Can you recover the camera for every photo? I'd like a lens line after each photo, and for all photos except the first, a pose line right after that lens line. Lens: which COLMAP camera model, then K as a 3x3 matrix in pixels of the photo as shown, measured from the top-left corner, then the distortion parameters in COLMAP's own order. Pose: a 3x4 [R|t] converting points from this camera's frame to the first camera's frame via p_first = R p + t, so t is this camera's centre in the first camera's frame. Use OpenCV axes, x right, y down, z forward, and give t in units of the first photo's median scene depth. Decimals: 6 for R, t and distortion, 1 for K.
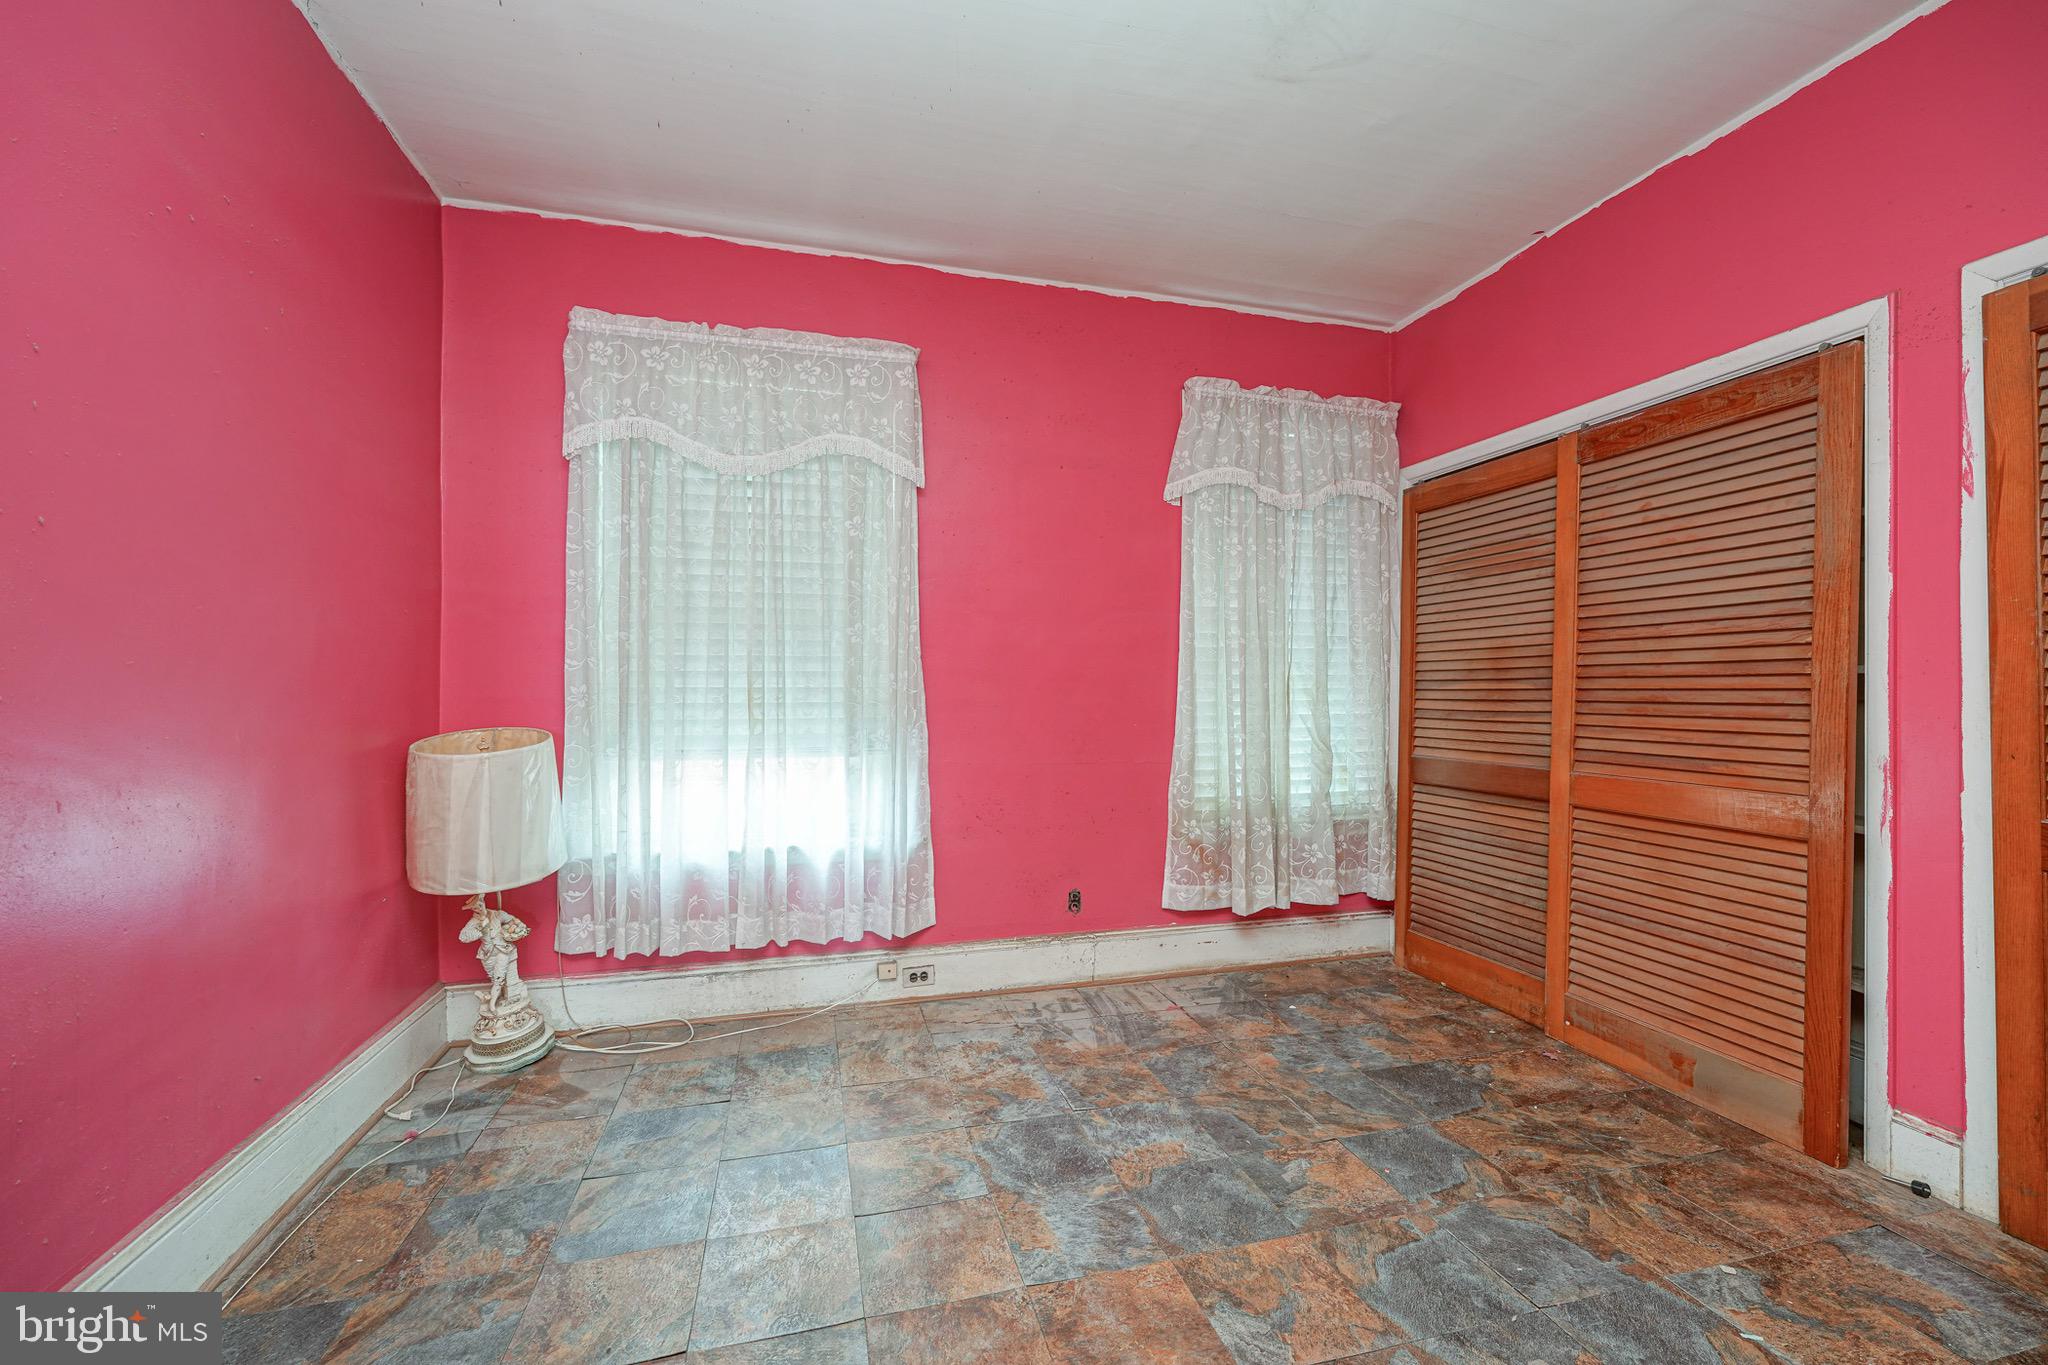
lens RADIAL K [[837.3, 0, 1024.0], [0, 837.3, 682.5], [0, 0, 1]] dist [-0.001204, -0.000234]
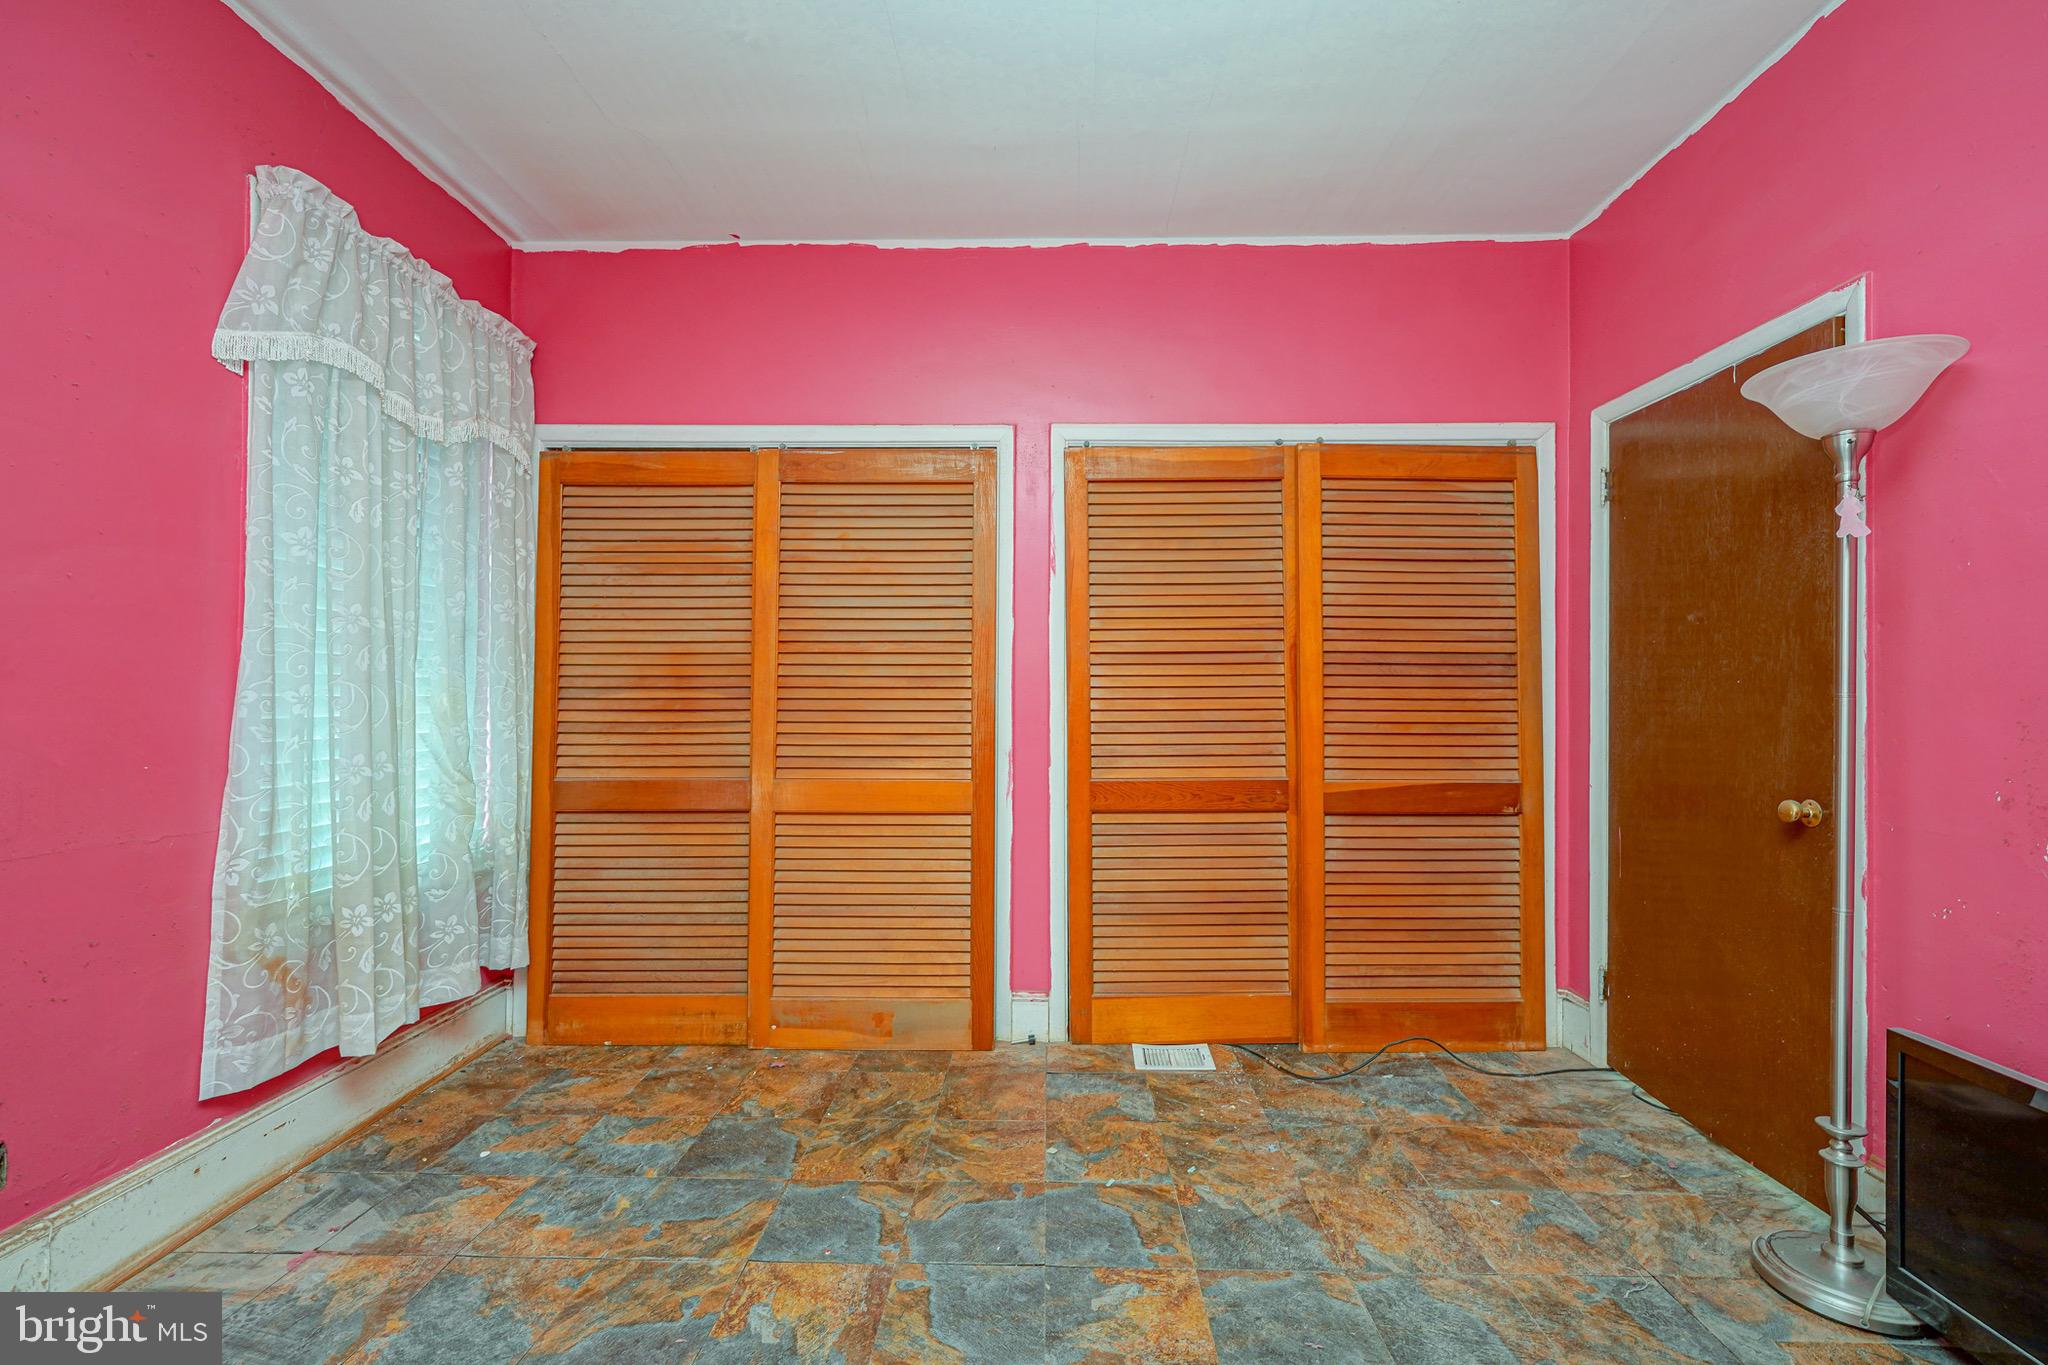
lens RADIAL K [[878.1, 0, 1027.4], [0, 878.1, 679.0], [0, 0, 1]] dist [-0.001117, 0.000408]
pose [[0.279280, 0.020341, 0.959994, -0.249646], [-0.010589, 0.999780, -0.018104, 0.000223], [-0.960151, -0.005109, 0.279434, 0.343422]]
